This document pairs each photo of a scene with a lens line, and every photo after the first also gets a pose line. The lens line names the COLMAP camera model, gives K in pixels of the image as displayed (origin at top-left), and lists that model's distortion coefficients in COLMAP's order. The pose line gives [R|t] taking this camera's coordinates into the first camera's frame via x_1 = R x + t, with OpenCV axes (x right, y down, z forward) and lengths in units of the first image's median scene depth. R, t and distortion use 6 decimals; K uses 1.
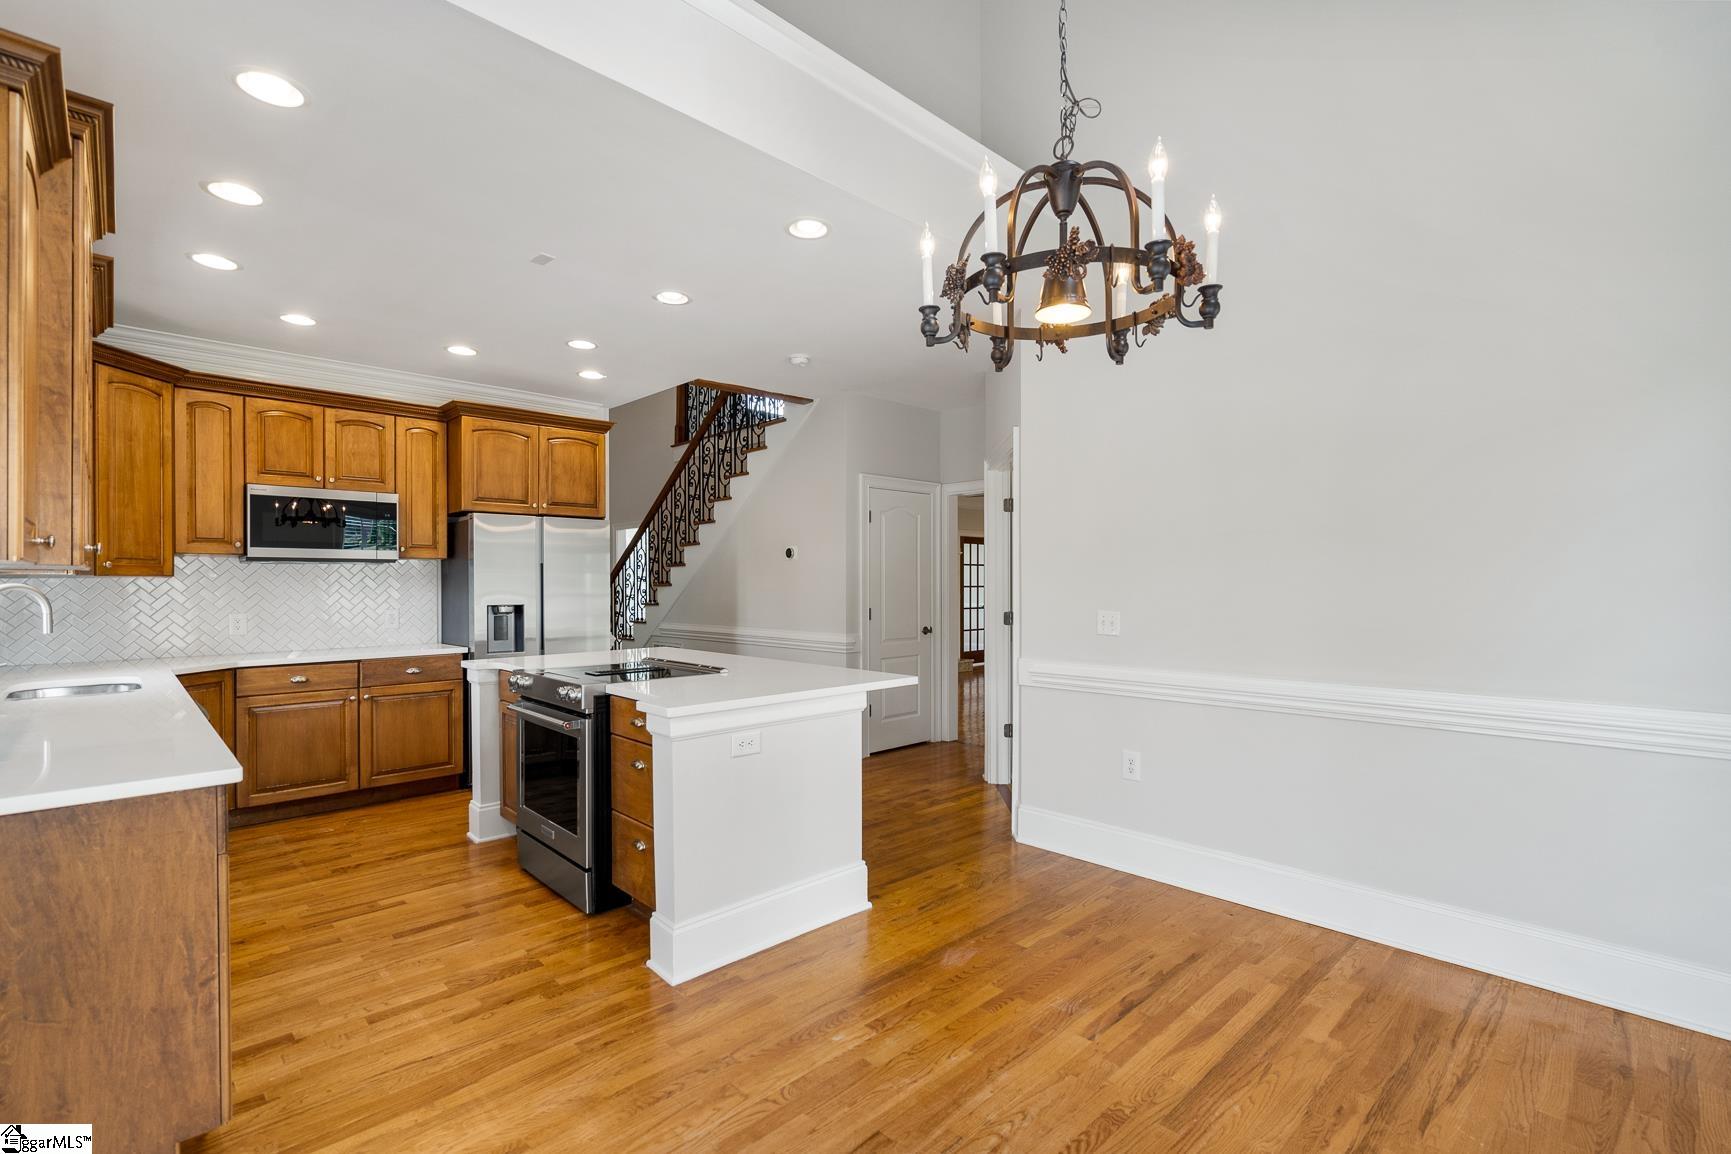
lens RADIAL K [[789.3, 0, 856.1], [0, 789.3, 585.6], [0, 0, 1]] dist [-0.008481, 0.003048]
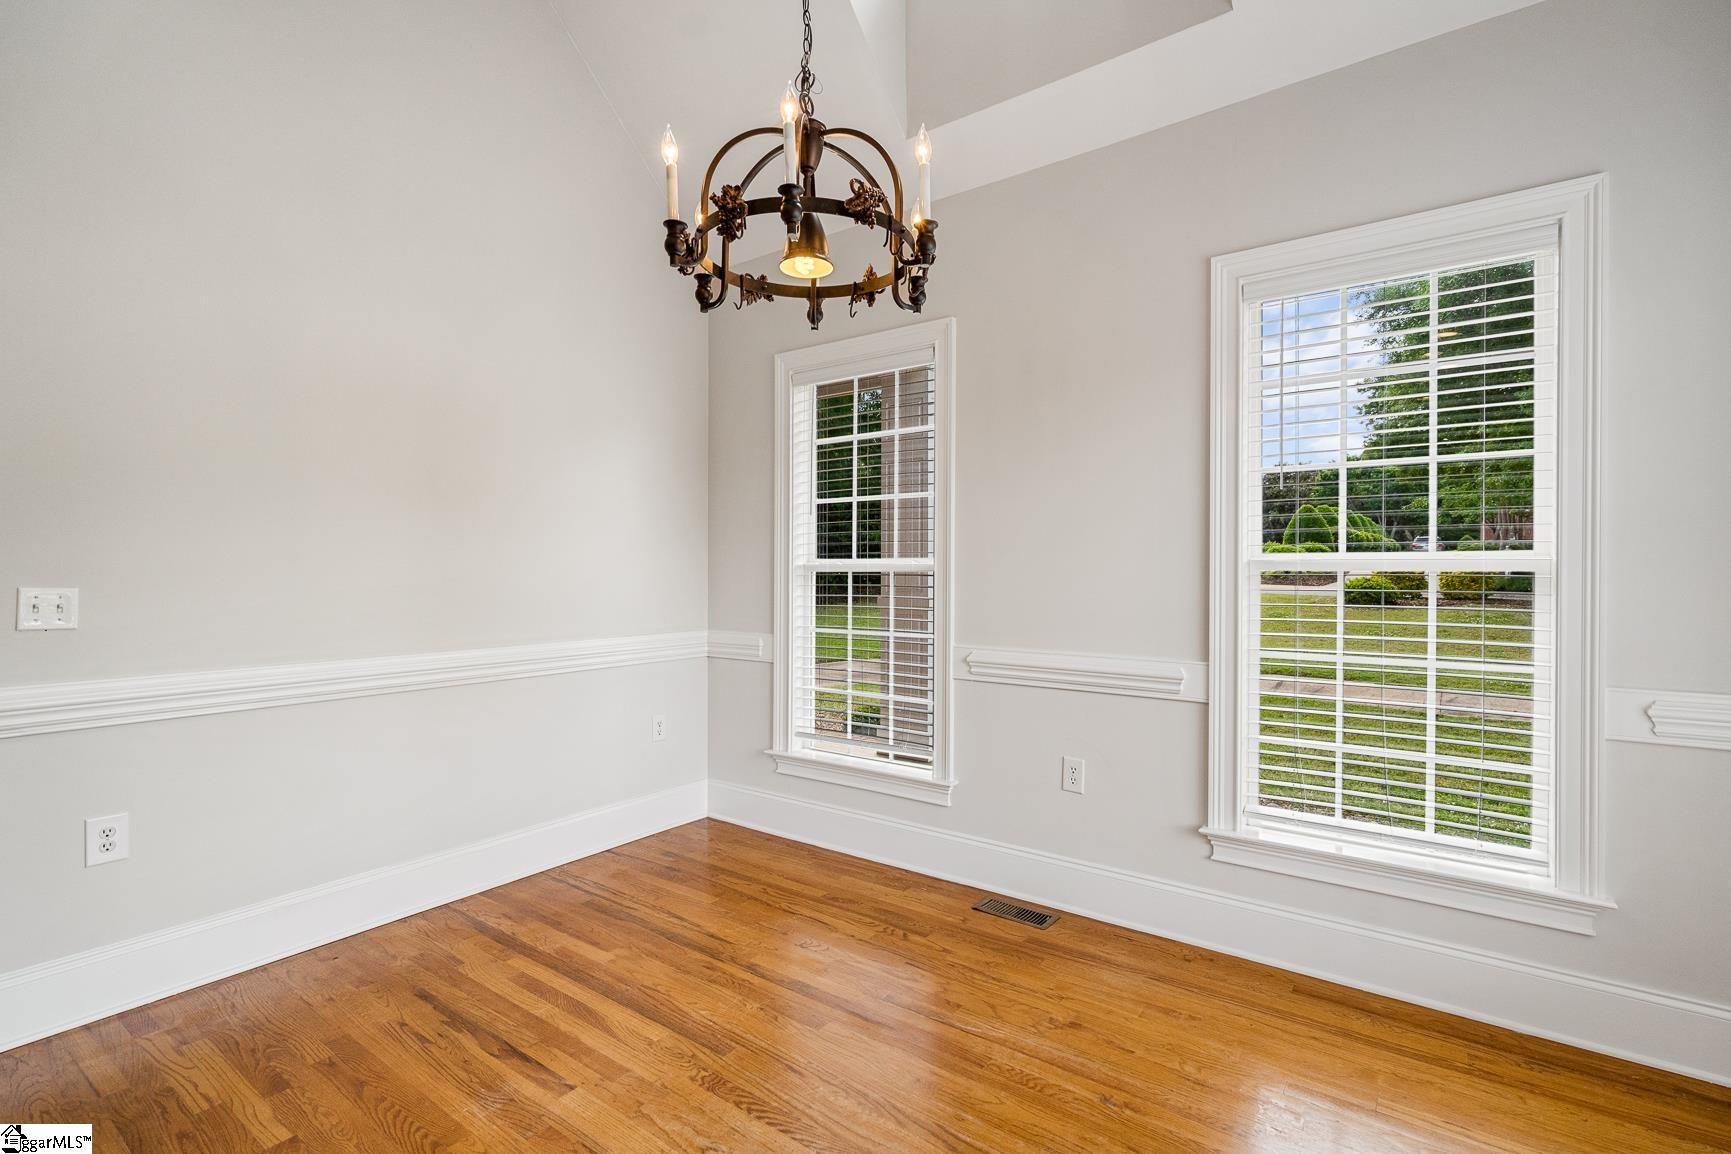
lens RADIAL K [[789.3, 0, 869.1], [0, 789.3, 572.9], [0, 0, 1]] dist [-0.008481, 0.003048]
pose [[-0.183526, -0.000722, 0.983015, -0.317310], [0.001611, 0.999998, 0.001035, 0.019393], [-0.983013, 0.001774, -0.183525, 0.469509]]
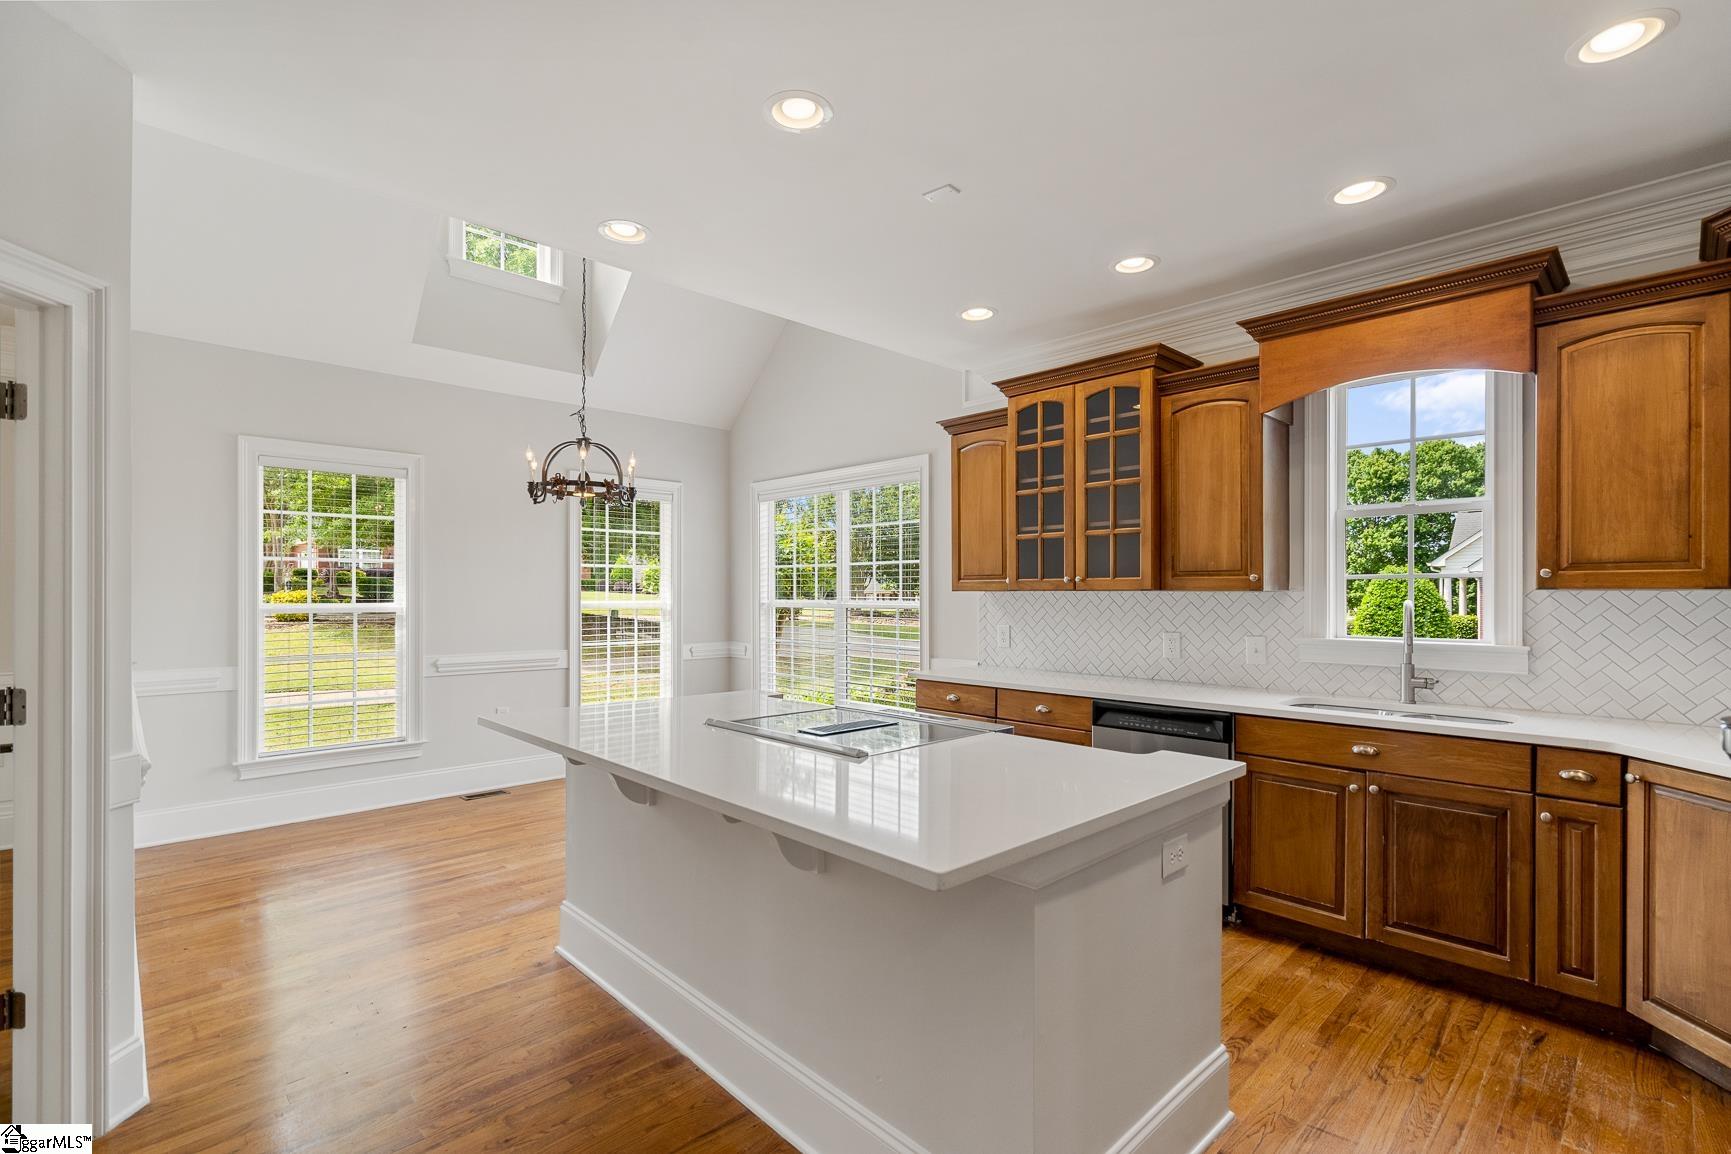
lens RADIAL K [[789.3, 0, 858.7], [0, 789.3, 589.4], [0, 0, 1]] dist [-0.008481, 0.003048]
pose [[-0.999994, 0.001870, -0.002887, -0.263444], [0.001877, 0.999995, -0.002401, -0.011862], [0.002882, -0.002407, -0.999993, 1.509711]]
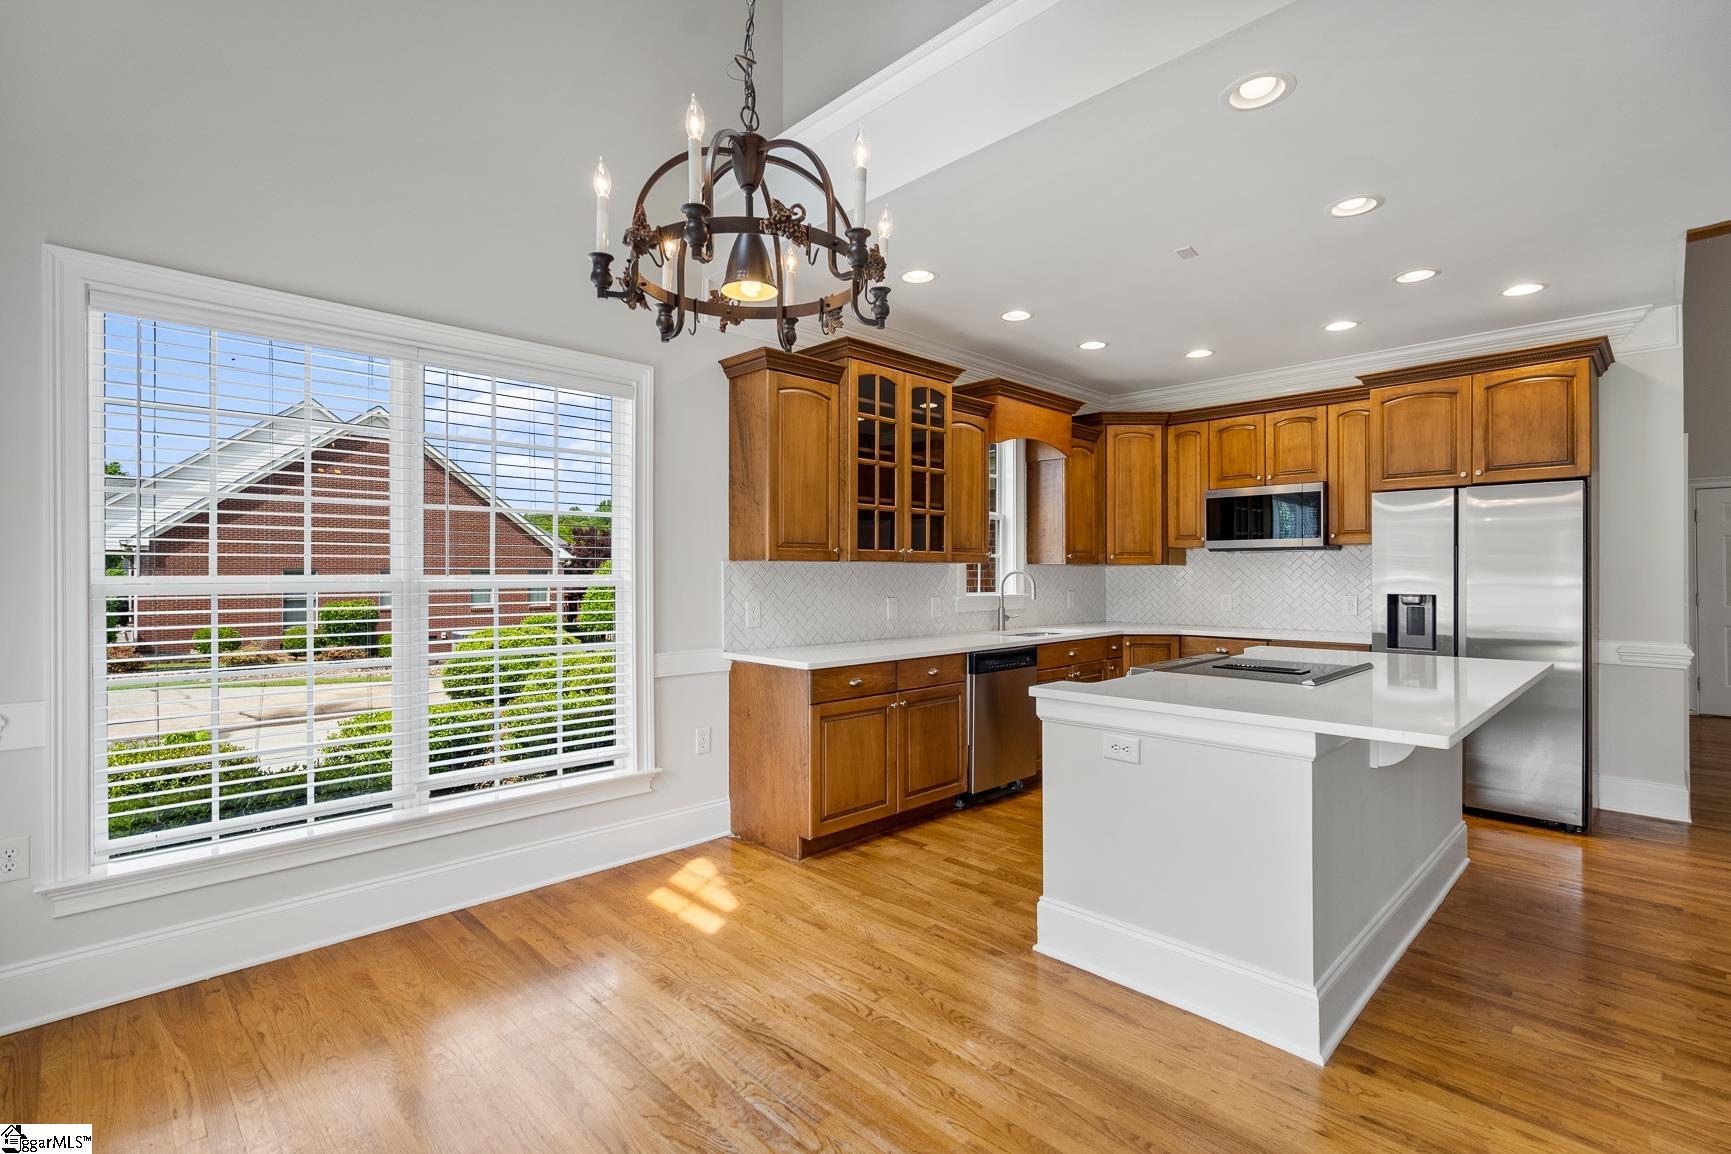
lens RADIAL K [[789.3, 0, 865.0], [0, 789.3, 569.0], [0, 0, 1]] dist [-0.008481, 0.003048]
pose [[0.015281, -0.000790, -0.999883, 0.520408], [-0.002350, 0.999997, -0.000826, -0.001817], [0.999880, 0.002363, 0.015279, 0.476700]]
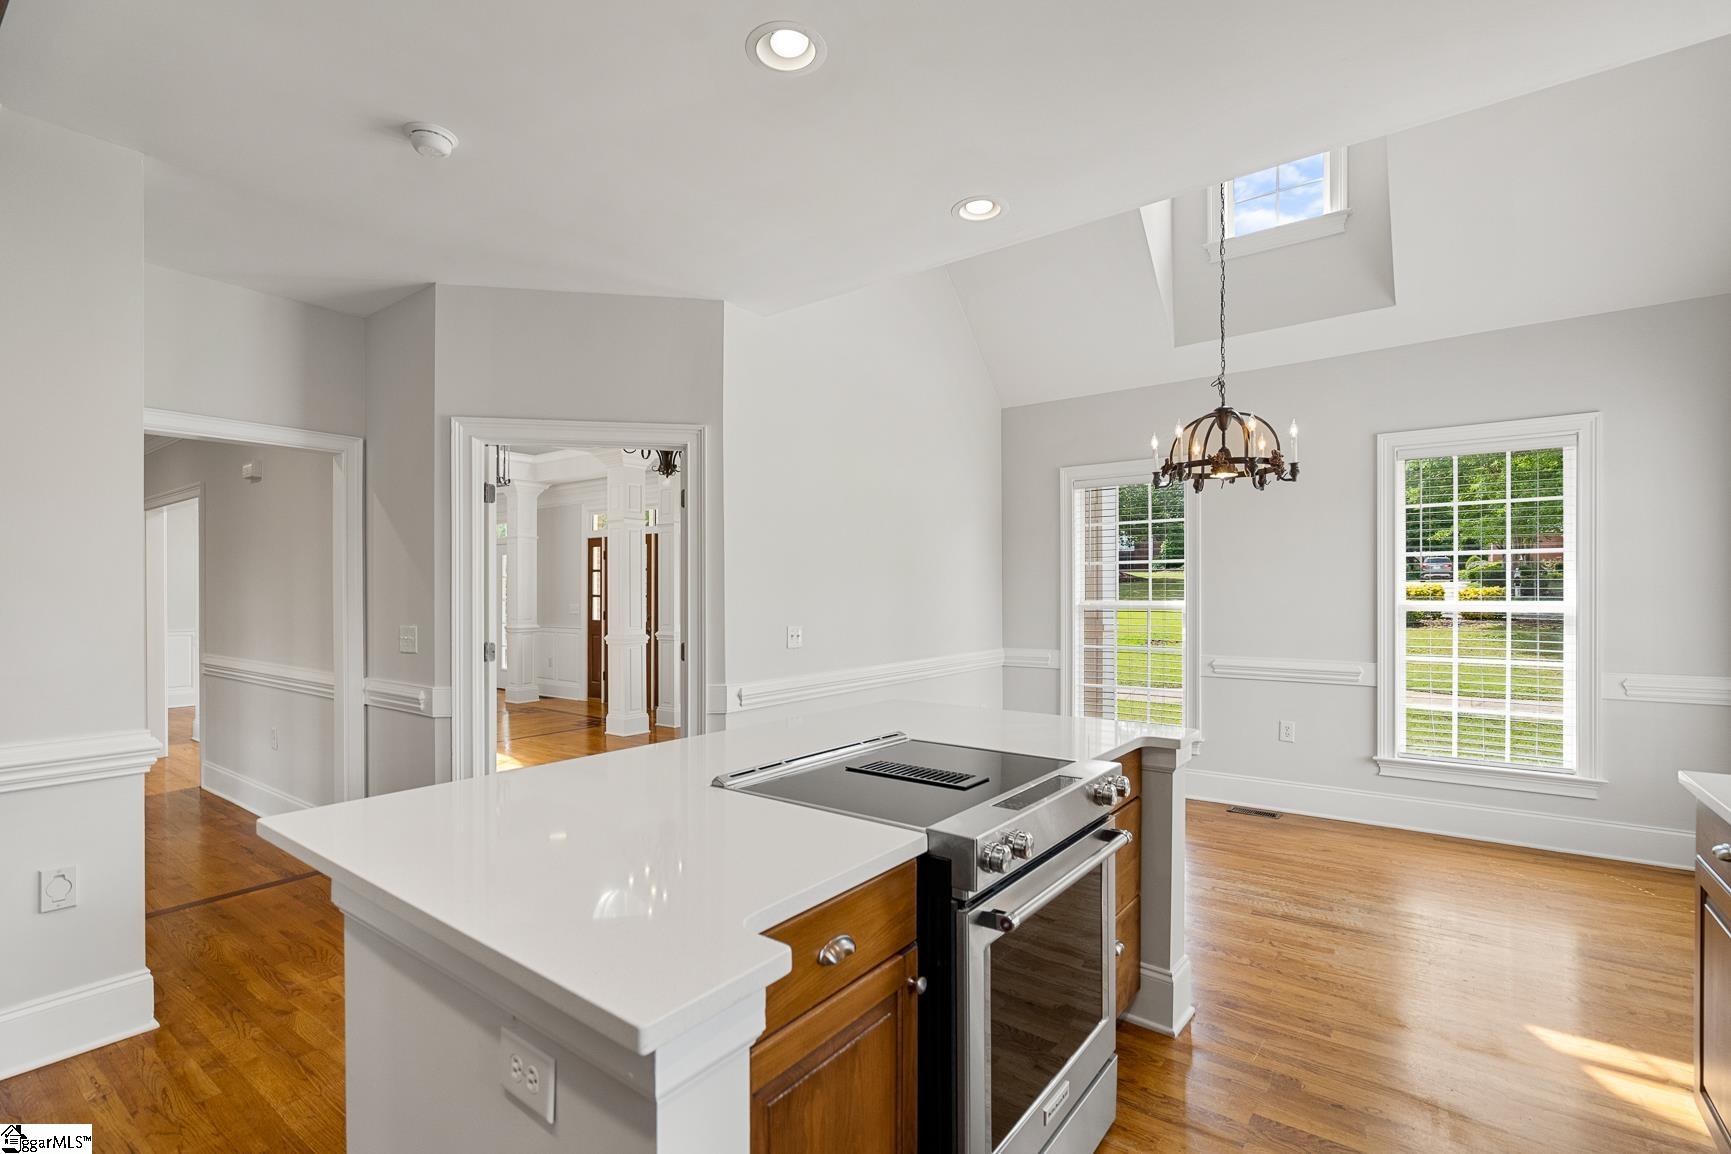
lens RADIAL K [[789.3, 0, 868.9], [0, 789.3, 595.5], [0, 0, 1]] dist [-0.008481, 0.003048]
pose [[-0.180020, -0.000380, 0.983663, -0.712153], [0.006907, 0.999975, 0.001650, -0.010479], [-0.983639, 0.007091, -0.180013, 0.993475]]
